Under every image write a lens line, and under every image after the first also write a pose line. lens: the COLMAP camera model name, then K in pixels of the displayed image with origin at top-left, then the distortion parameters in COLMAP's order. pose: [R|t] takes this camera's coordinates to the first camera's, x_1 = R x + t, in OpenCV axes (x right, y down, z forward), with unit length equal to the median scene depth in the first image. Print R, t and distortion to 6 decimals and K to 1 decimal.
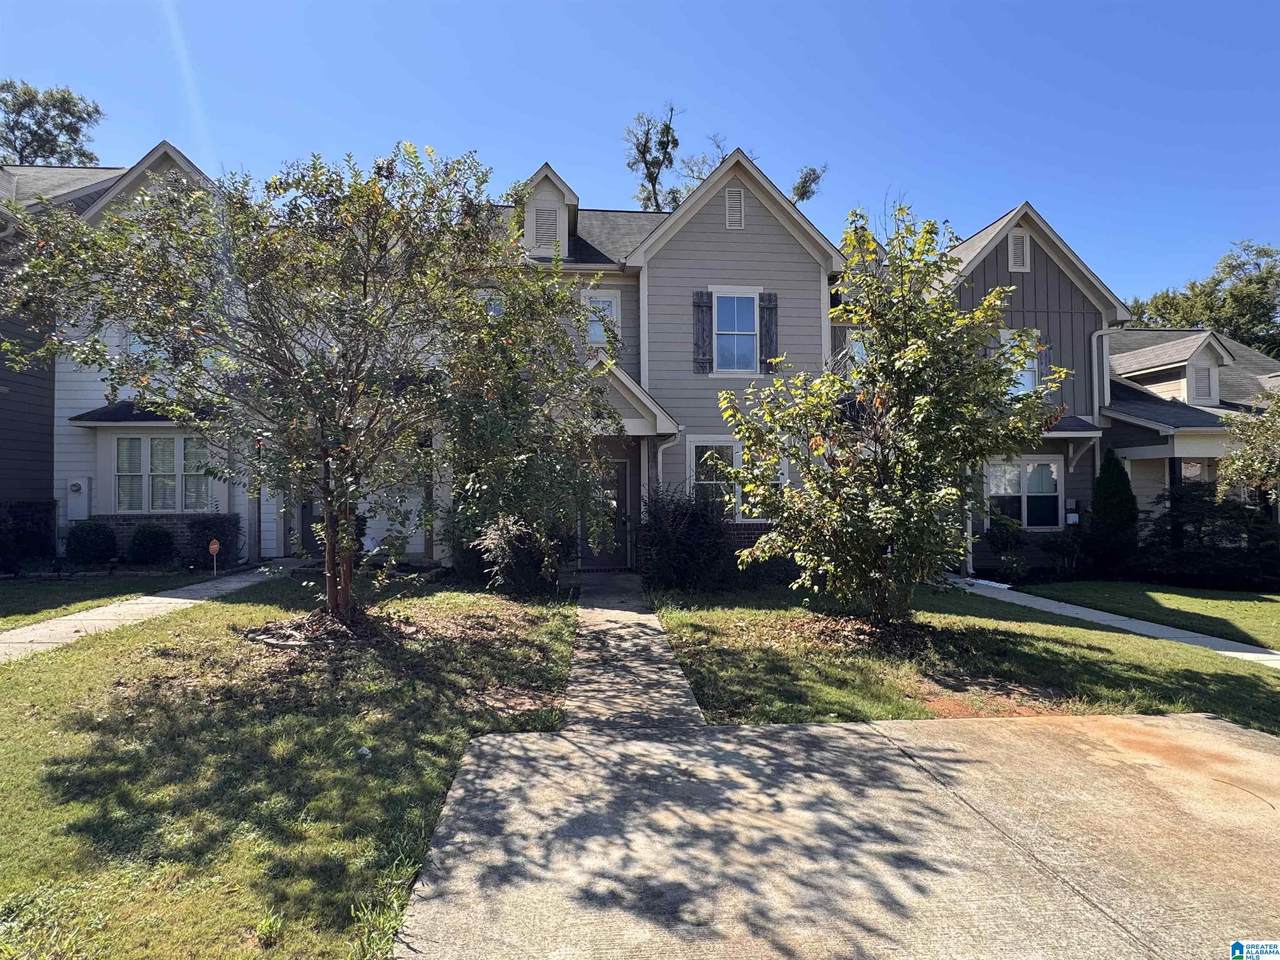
lens RADIAL K [[708.1, 0, 640.0], [0, 708.1, 480.0], [0, 0, 1]] dist [0.001507, 0.000110]
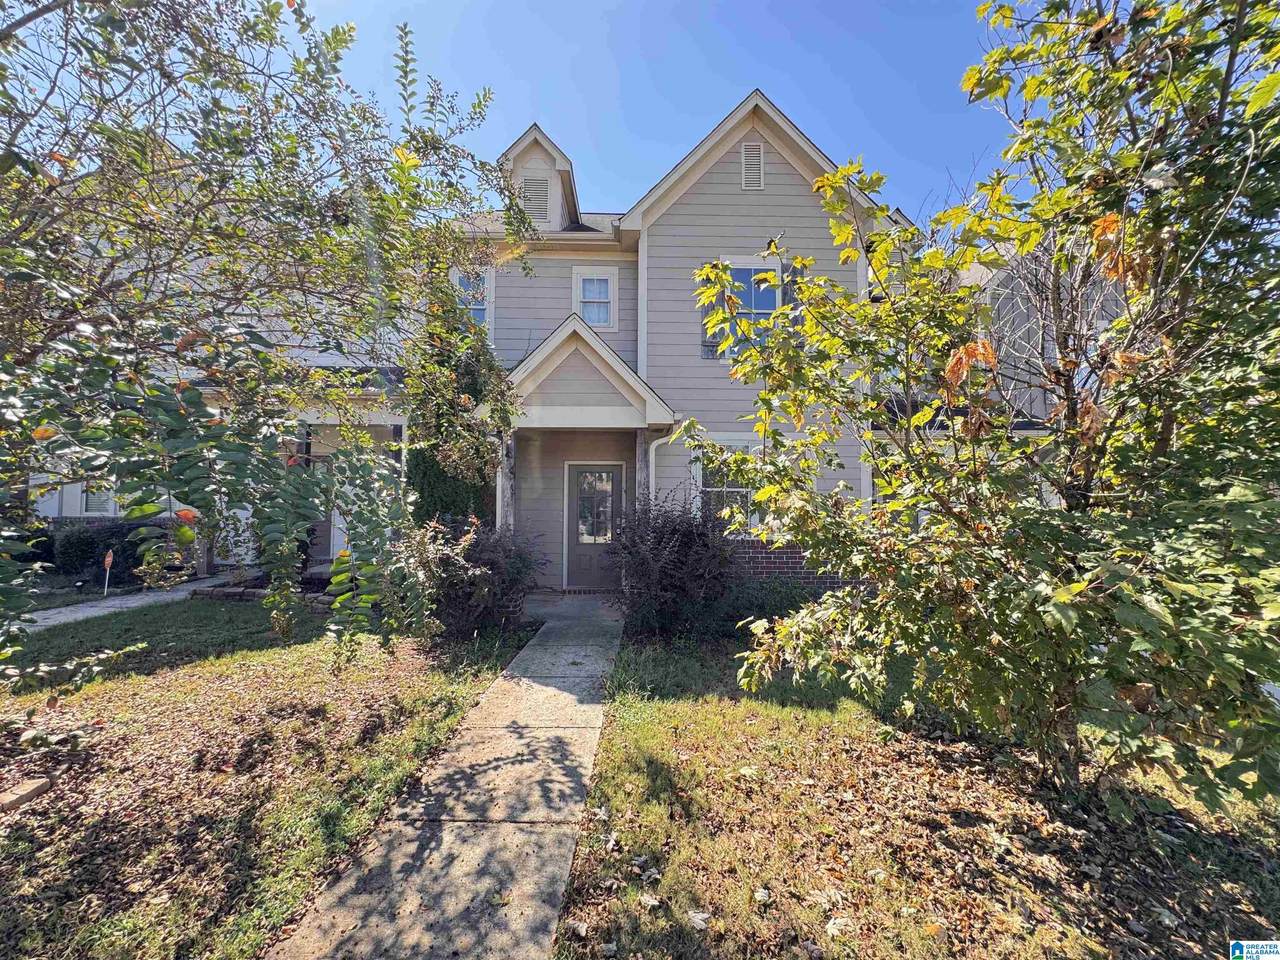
lens RADIAL K [[515.6, 0, 640.0], [0, 515.6, 480.0], [0, 0, 1]] dist [-0.000760, -0.000058]
pose [[0.995833, 0.011032, -0.090526, 0.067250], [-0.013012, 0.999688, -0.021303, 0.006481], [0.090262, 0.022393, 0.995666, 0.433282]]
